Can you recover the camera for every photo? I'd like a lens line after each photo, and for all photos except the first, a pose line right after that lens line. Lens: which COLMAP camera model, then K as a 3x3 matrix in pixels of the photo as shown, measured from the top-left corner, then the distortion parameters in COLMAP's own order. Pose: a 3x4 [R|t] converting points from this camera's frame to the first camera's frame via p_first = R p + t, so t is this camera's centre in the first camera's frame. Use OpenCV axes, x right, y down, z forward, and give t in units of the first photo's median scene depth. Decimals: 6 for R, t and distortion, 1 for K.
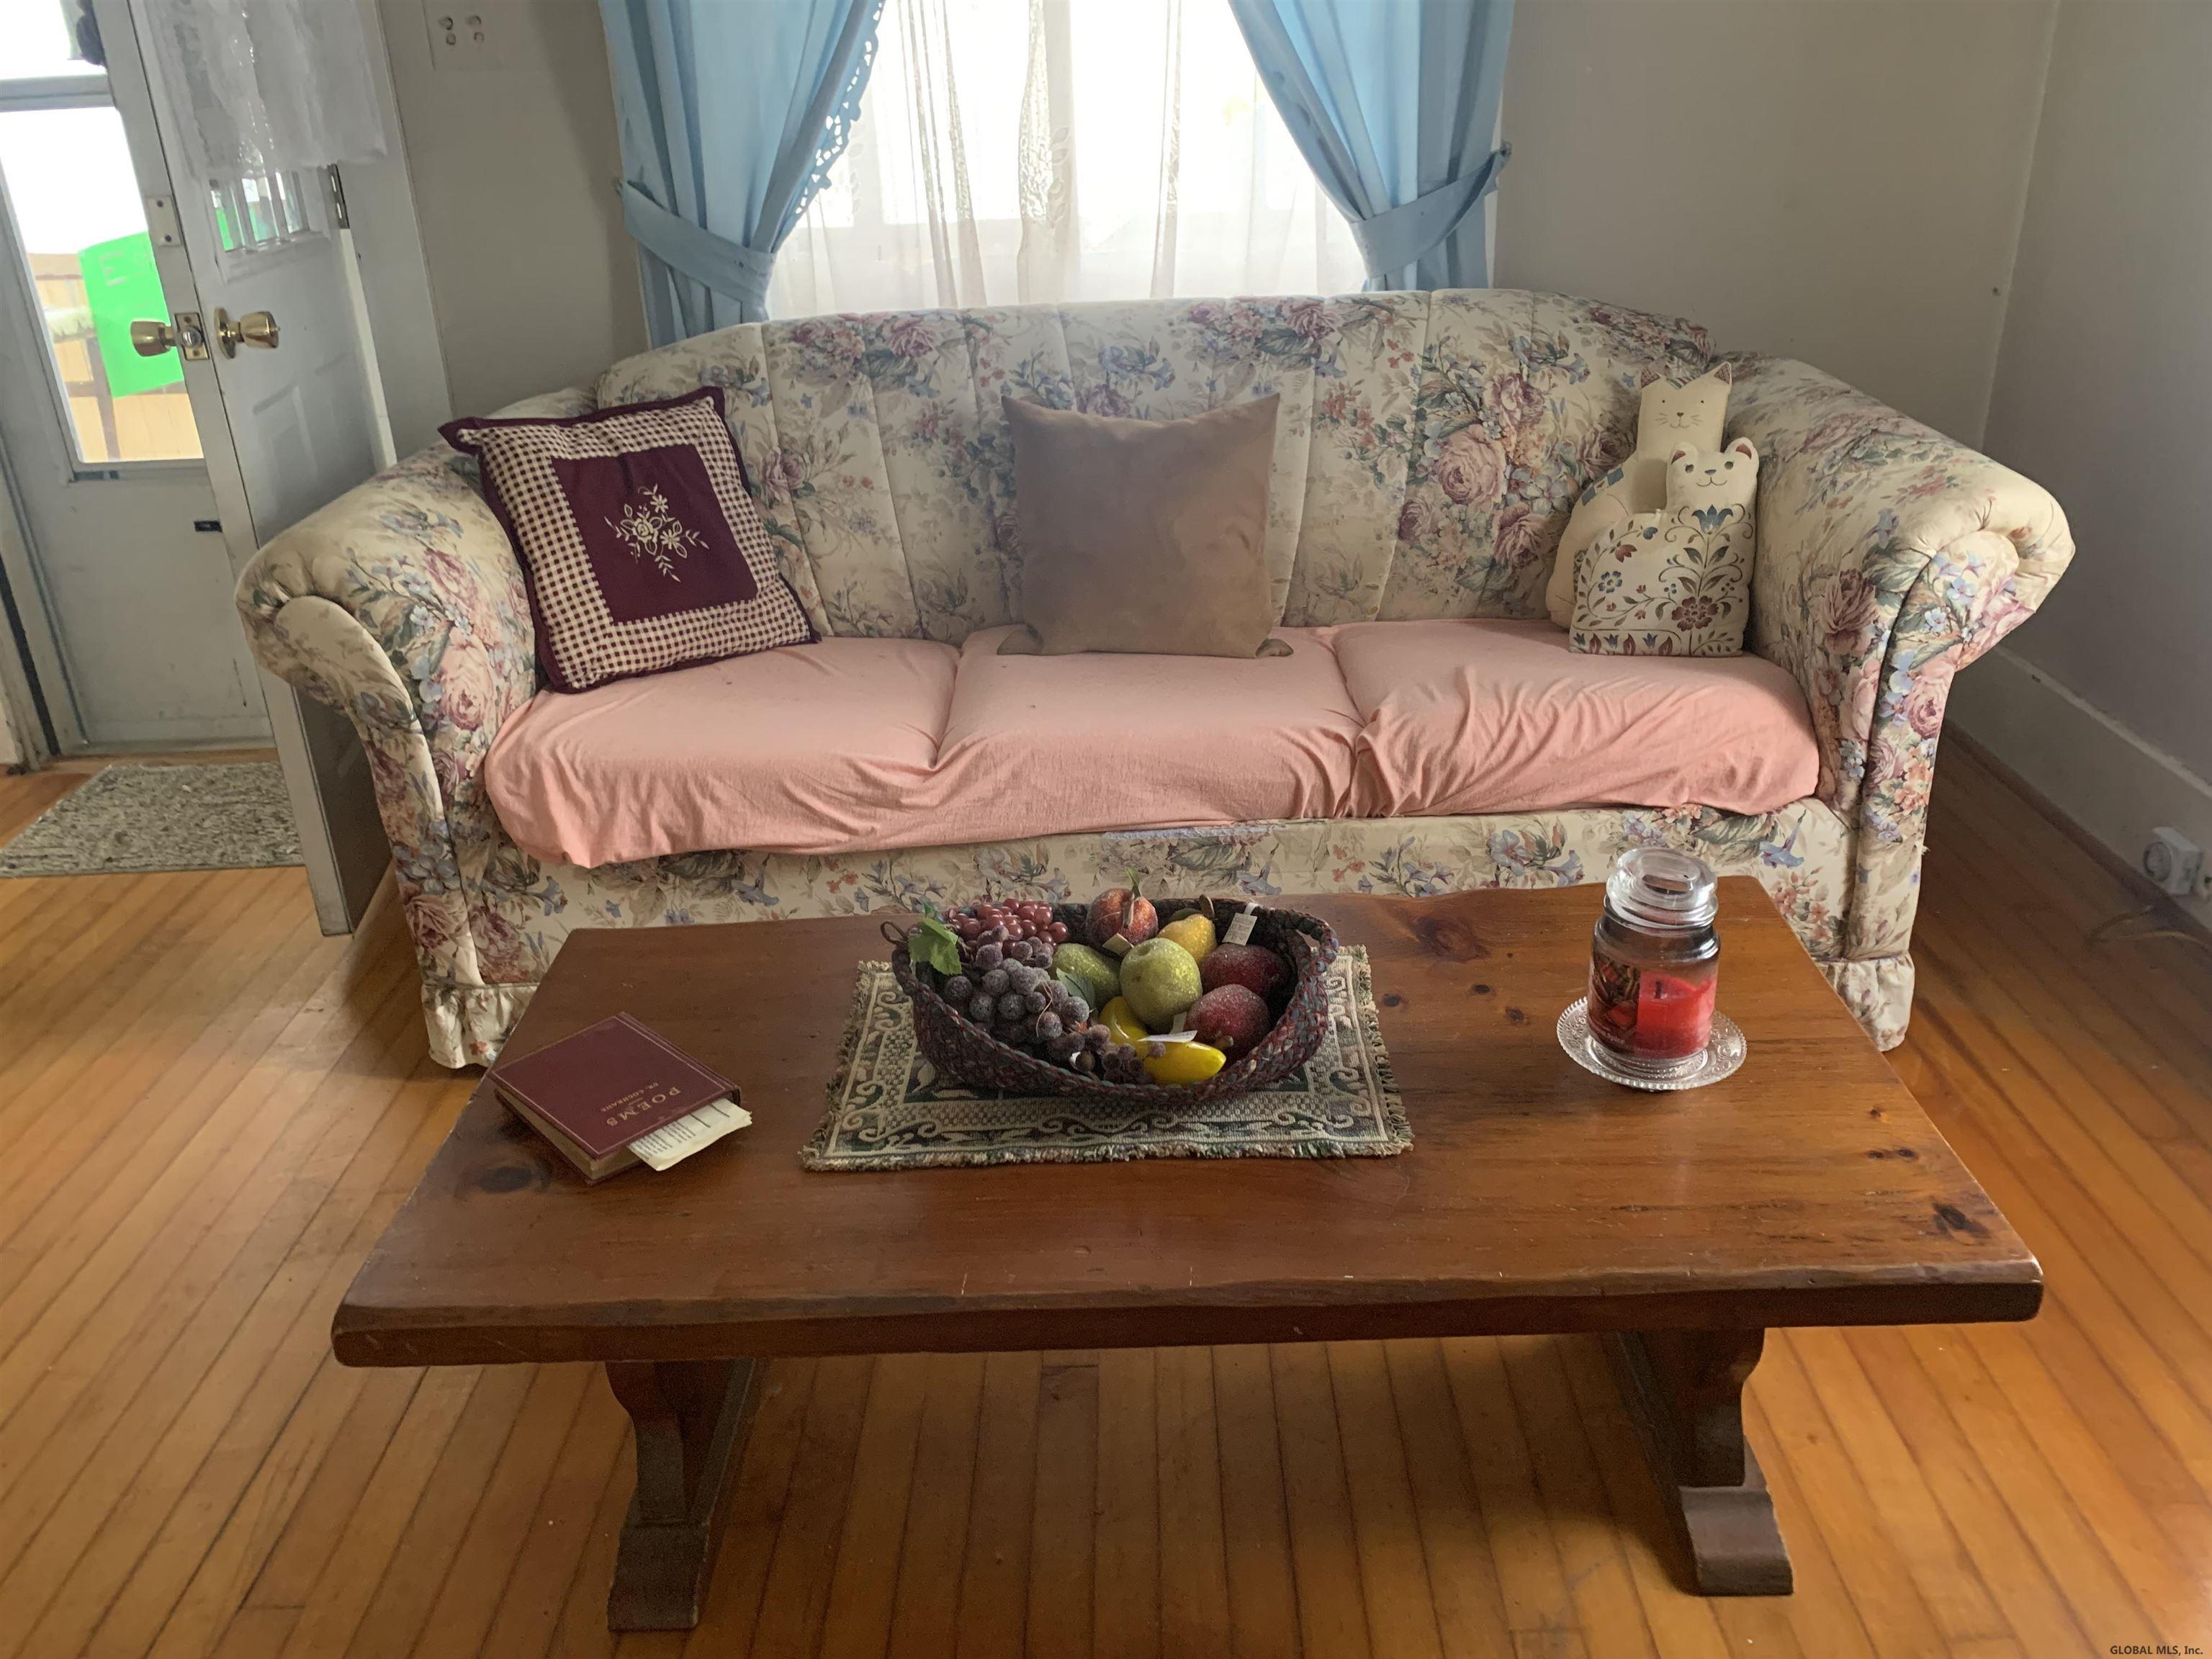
lens RADIAL K [[1708.0, 0, 1126.0], [0, 1708.0, 809.3], [0, 0, 1]] dist [0.030593, -0.028711]
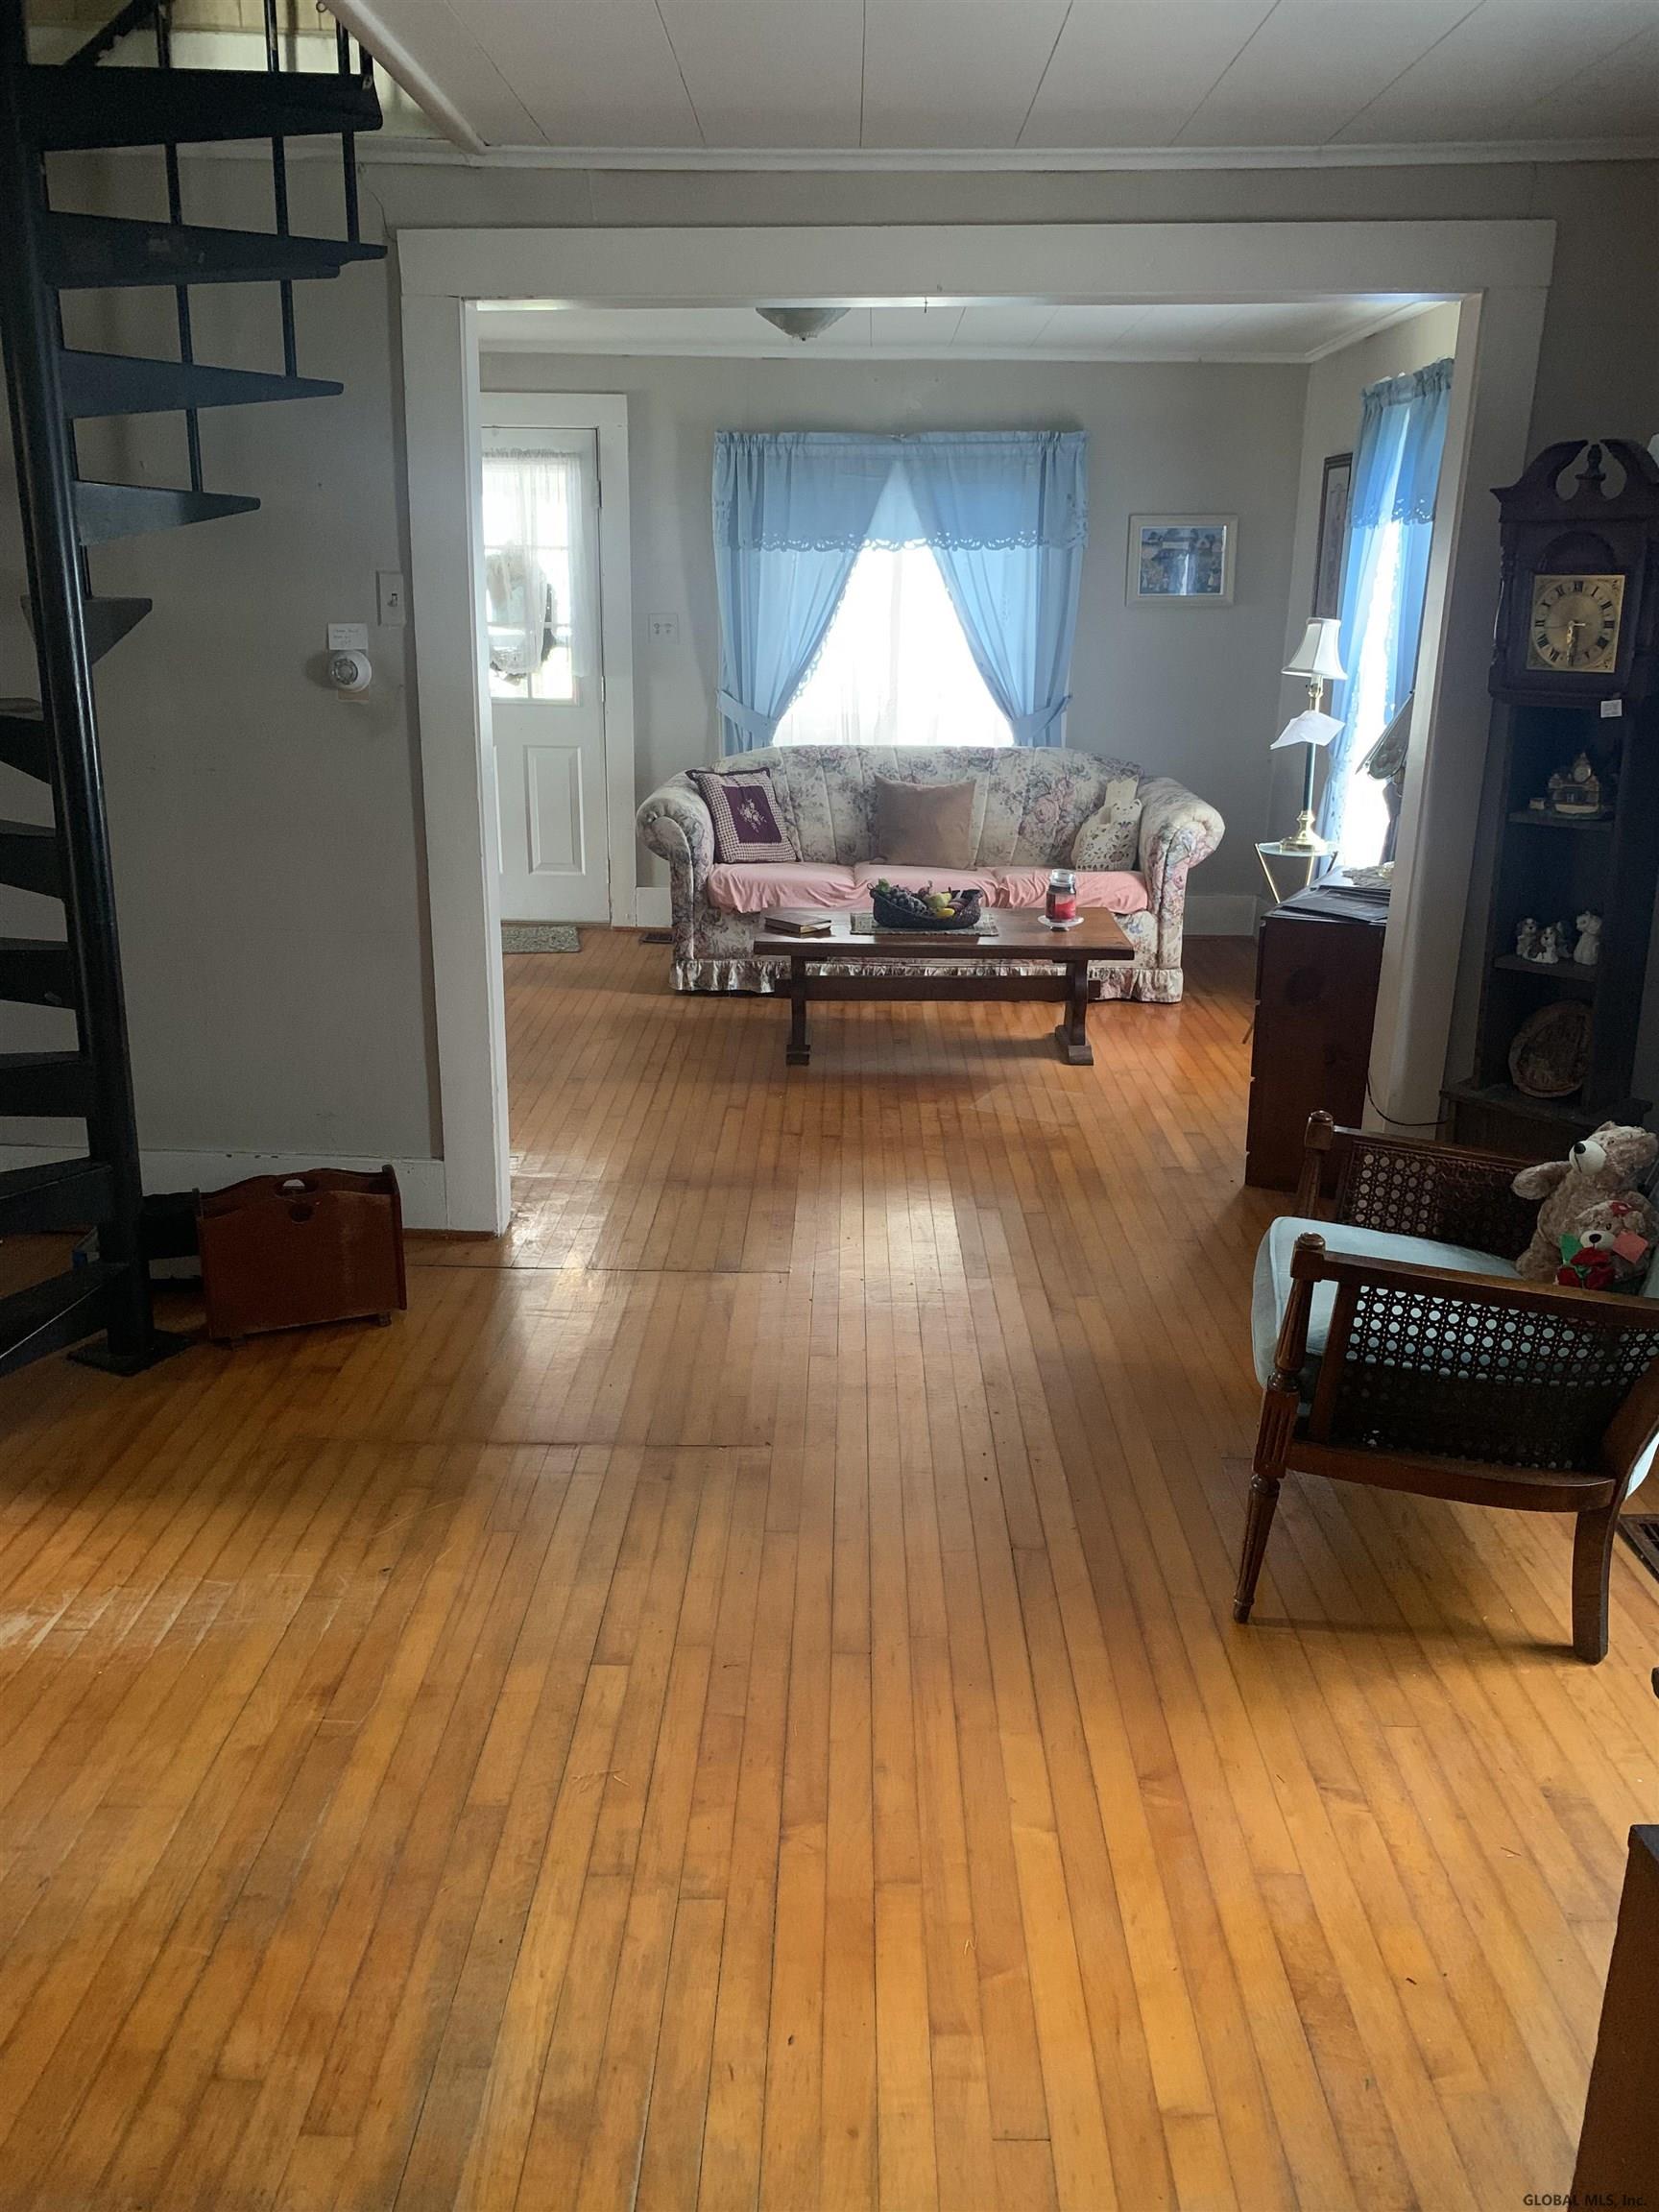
lens RADIAL K [[1708.0, 0, 825.1], [0, 1708.0, 1123.9], [0, 0, 1]] dist [0.030593, -0.028711]
pose [[0.998717, 0.050552, 0.002880, -0.153850], [-0.050007, 0.993684, -0.100453, 0.690650], [-0.007940, 0.100180, 0.994938, -1.940034]]
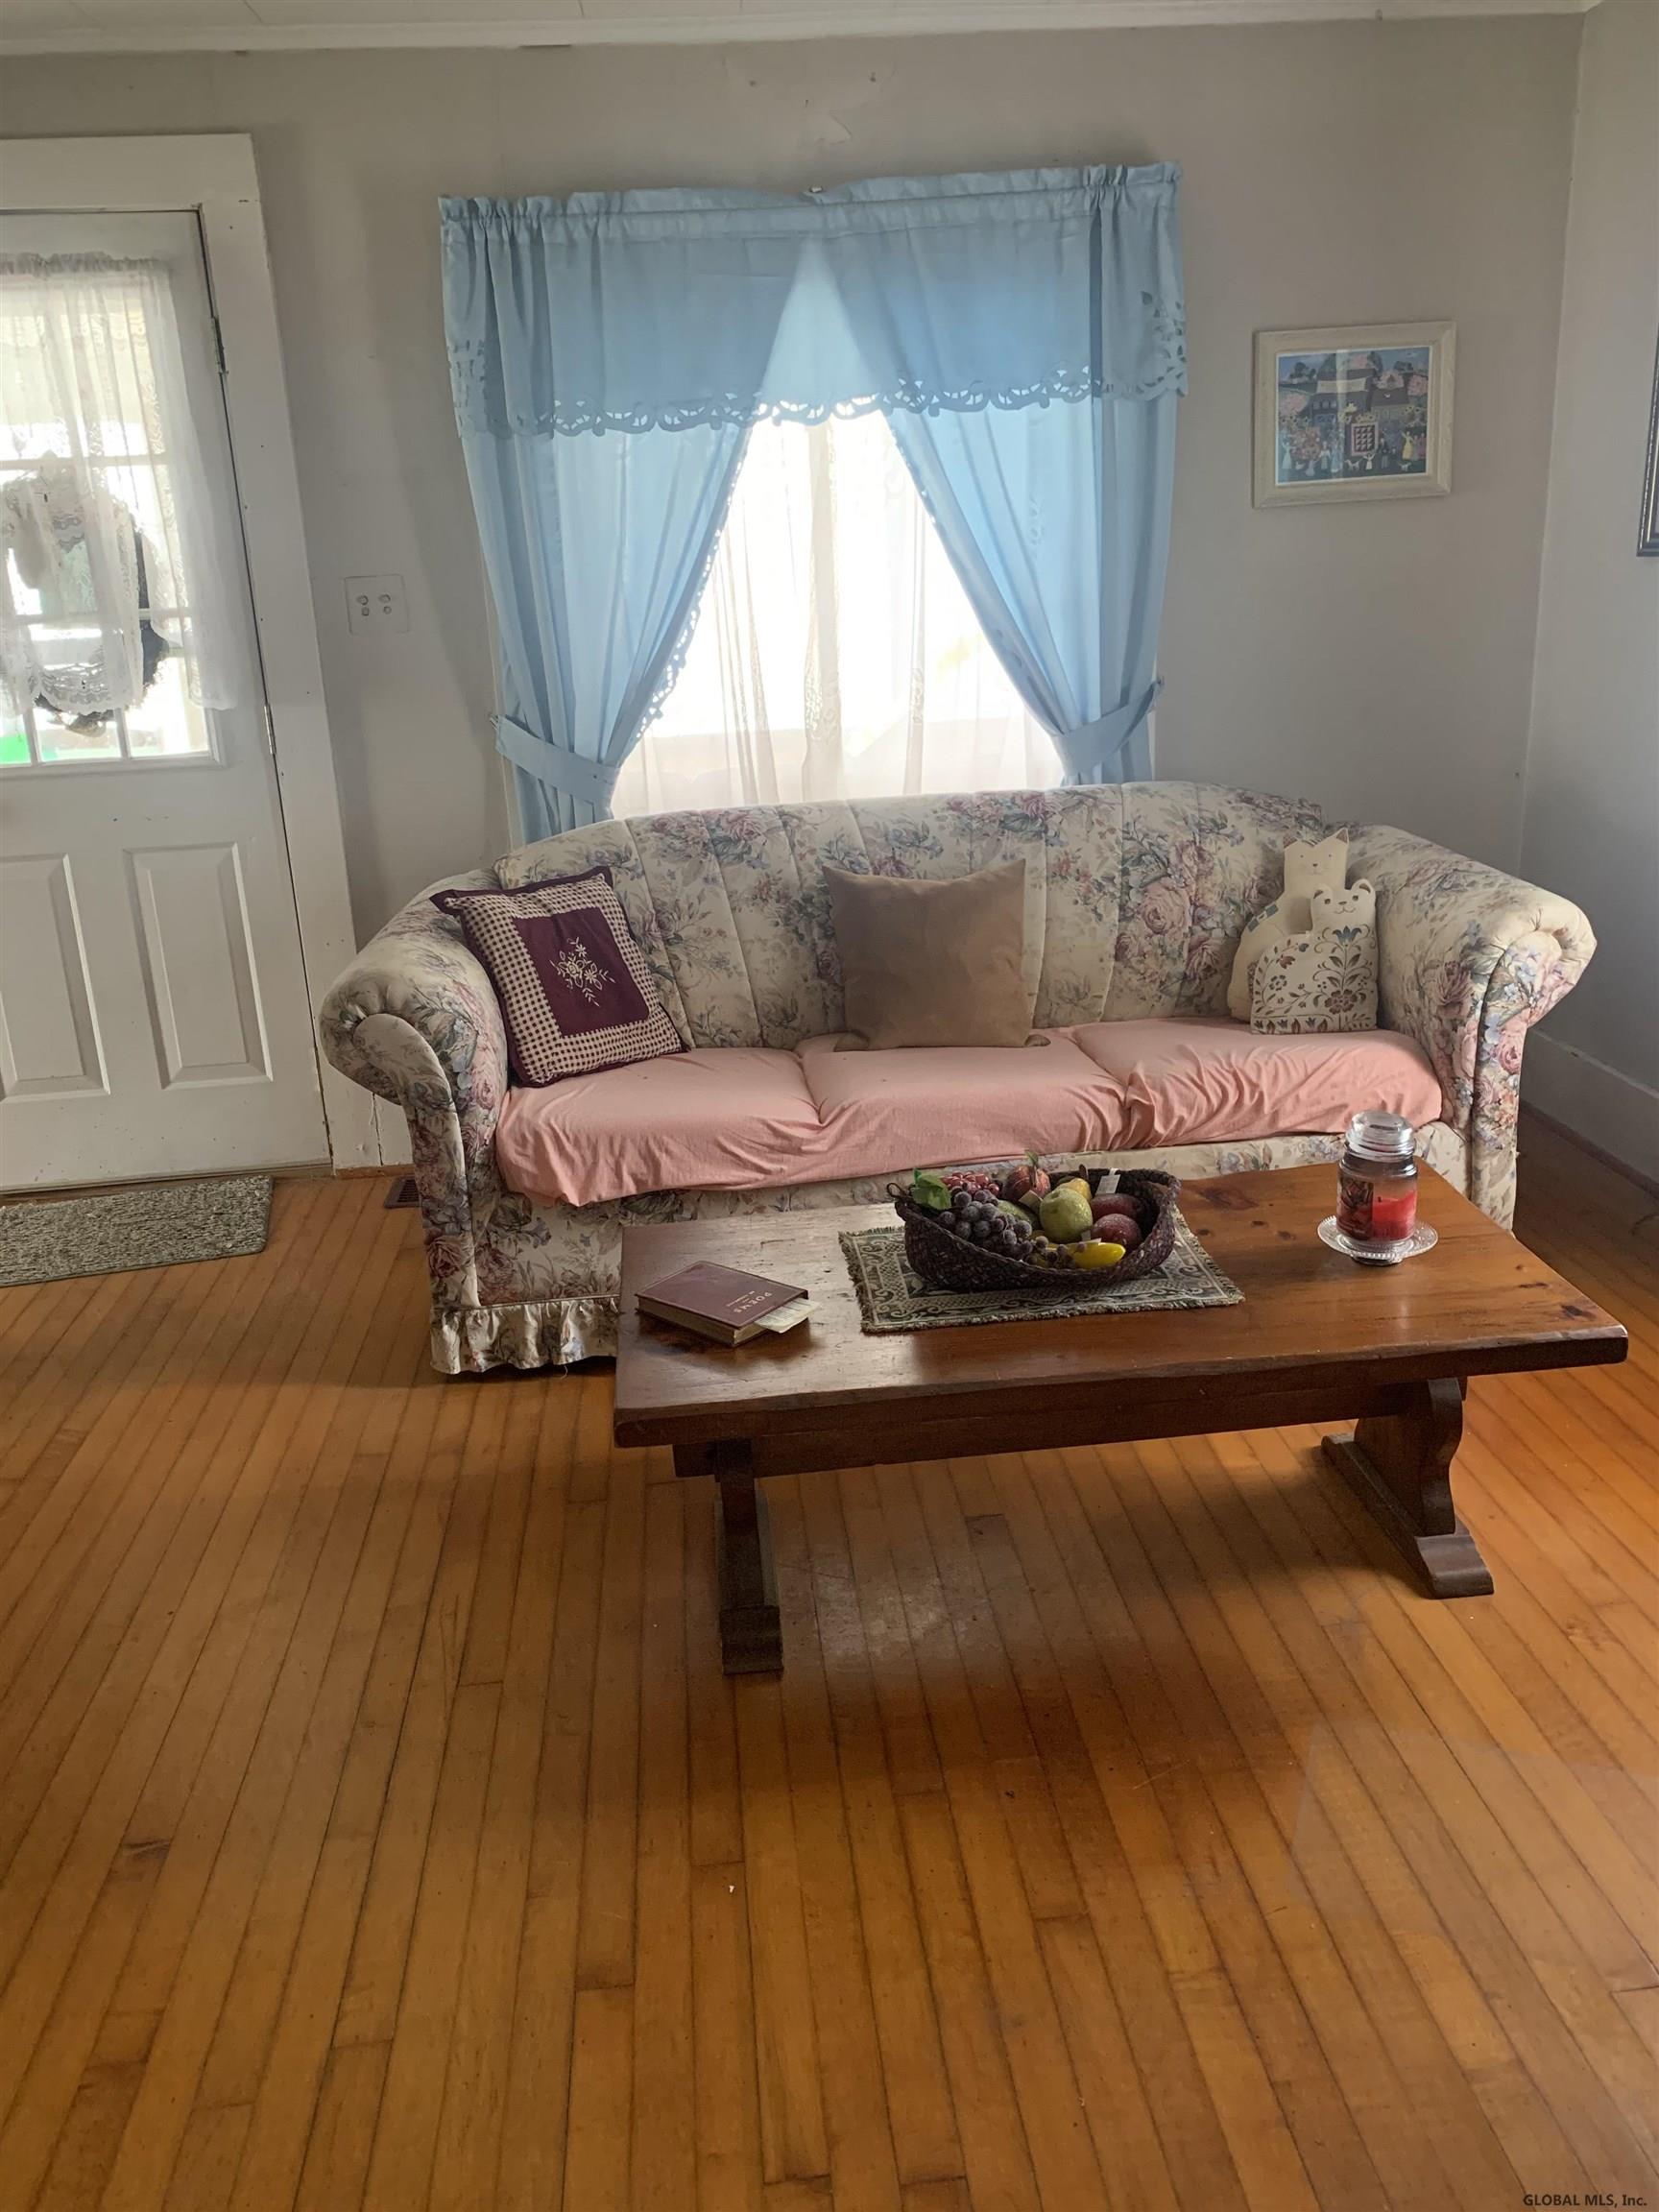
lens RADIAL K [[1708.0, 0, 824.7], [0, 1708.0, 1089.5], [0, 0, 1]] dist [0.030593, -0.028711]
pose [[0.995857, -0.037174, 0.082987, -0.223014], [0.046979, 0.991721, -0.119512, 0.112107], [-0.077858, 0.122916, 0.989358, -0.369969]]
